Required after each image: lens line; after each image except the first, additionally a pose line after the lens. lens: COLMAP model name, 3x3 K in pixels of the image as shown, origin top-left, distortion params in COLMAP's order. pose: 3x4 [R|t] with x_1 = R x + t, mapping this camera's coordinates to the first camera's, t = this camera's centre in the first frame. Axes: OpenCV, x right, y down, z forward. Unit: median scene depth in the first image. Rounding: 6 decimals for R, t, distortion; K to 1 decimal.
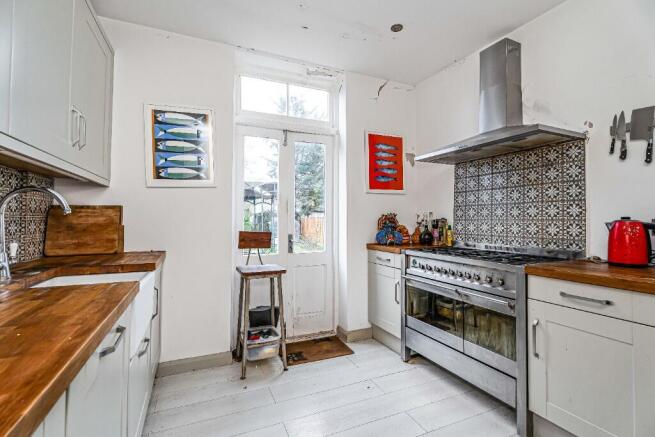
lens RADIAL K [[299.2, 0, 326.5], [0, 299.2, 213.4], [0, 0, 1]] dist [-0.008199, -0.001113]
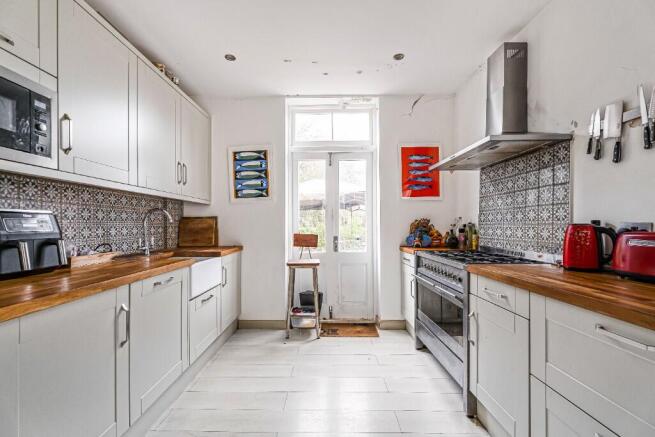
lens RADIAL K [[299.2, 0, 329.6], [0, 299.2, 228.9], [0, 0, 1]] dist [-0.008199, -0.001113]
pose [[0.908905, 0.001914, -0.417000, 0.423244], [0.012360, 0.999426, 0.031527, -0.001359], [0.416821, -0.033809, 0.908360, -0.154283]]
